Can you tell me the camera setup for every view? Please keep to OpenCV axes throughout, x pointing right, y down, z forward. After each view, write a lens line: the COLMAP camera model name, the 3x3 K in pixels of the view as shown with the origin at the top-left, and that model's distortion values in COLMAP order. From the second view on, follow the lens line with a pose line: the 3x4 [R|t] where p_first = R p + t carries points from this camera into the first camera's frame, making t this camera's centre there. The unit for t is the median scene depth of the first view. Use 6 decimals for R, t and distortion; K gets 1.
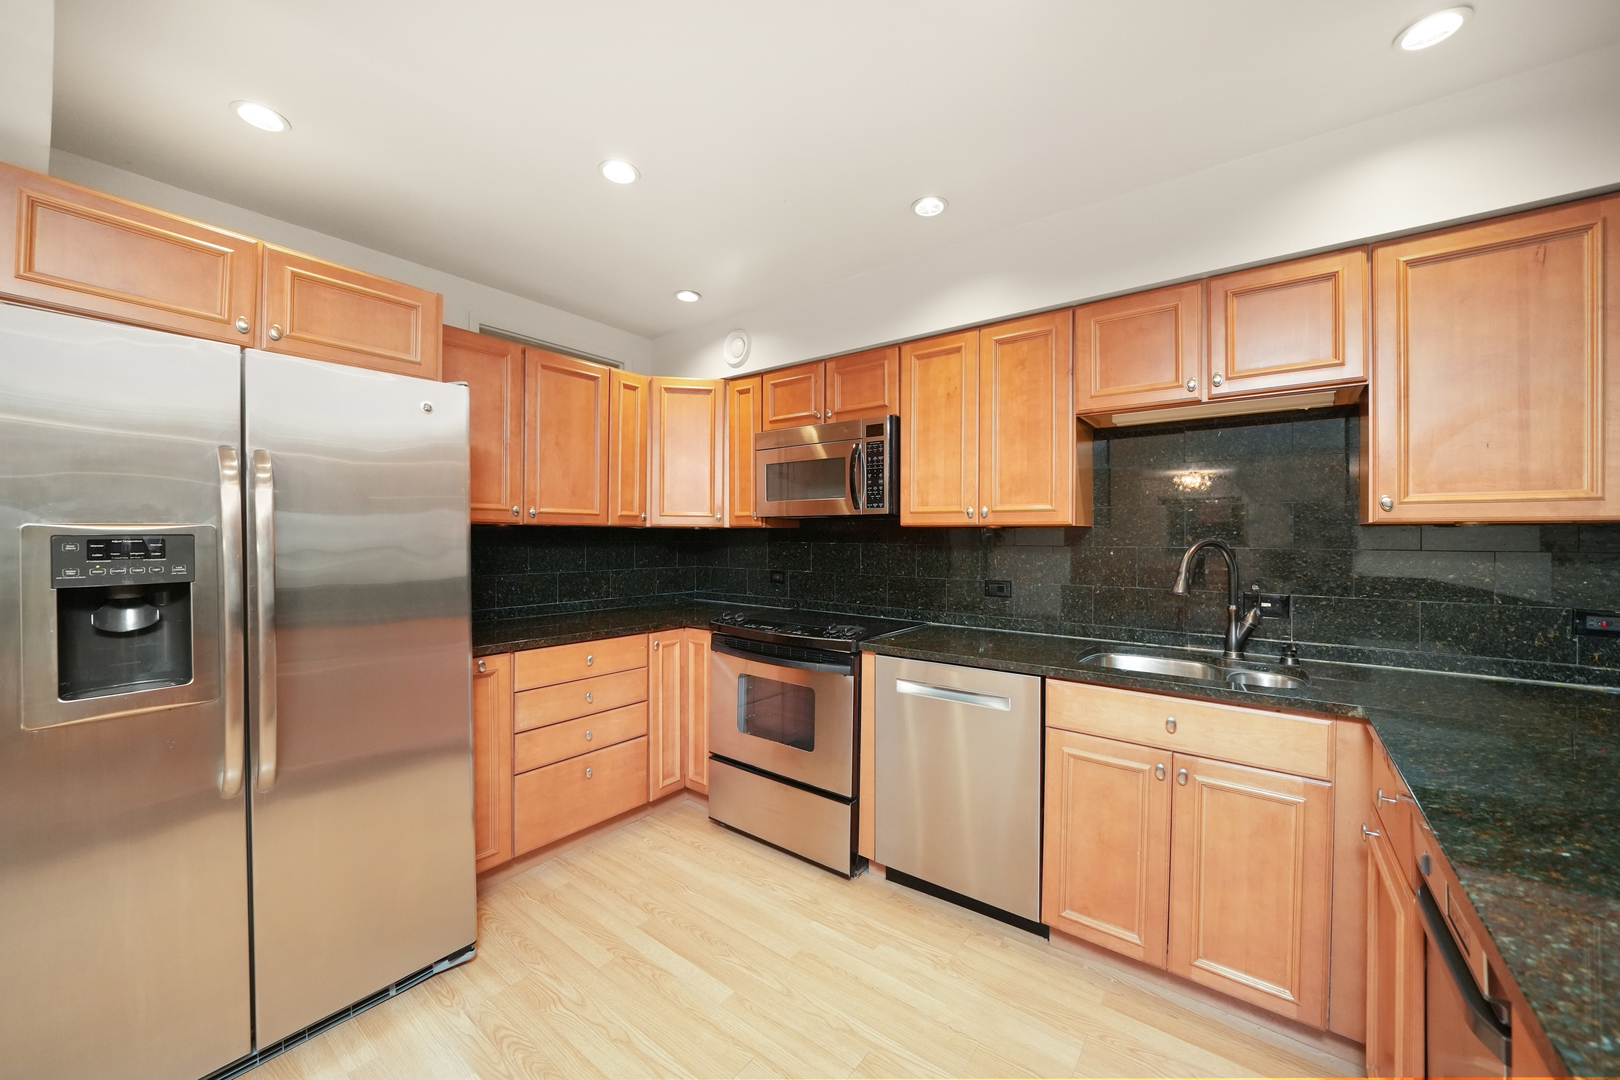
lens RADIAL K [[605.9, 0, 811.9], [0, 605.9, 534.7], [0, 0, 1]] dist [-0.017944, 0.003302]
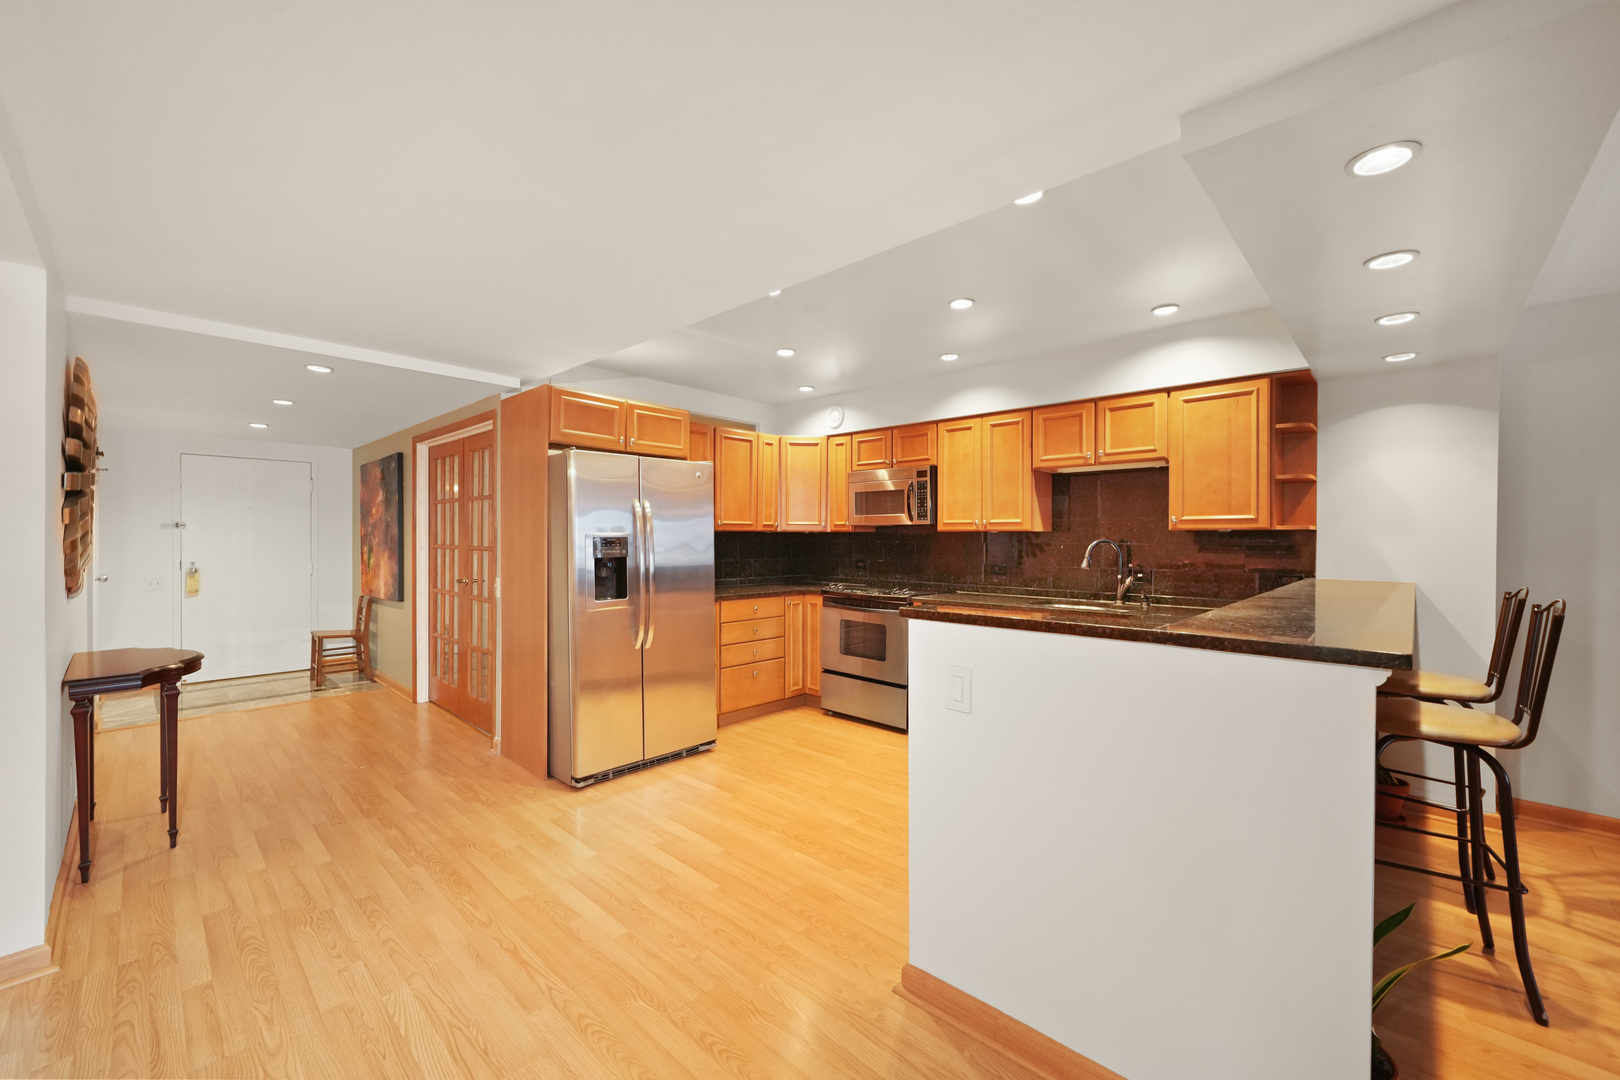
lens RADIAL K [[642.4, 0, 825.2], [0, 642.4, 538.7], [0, 0, 1]] dist [-0.003315, -0.000196]
pose [[0.996449, -0.001341, -0.084192, -0.014469], [0.001686, 0.999990, 0.004036, -0.001566], [0.084186, -0.004164, 0.996441, -0.937078]]
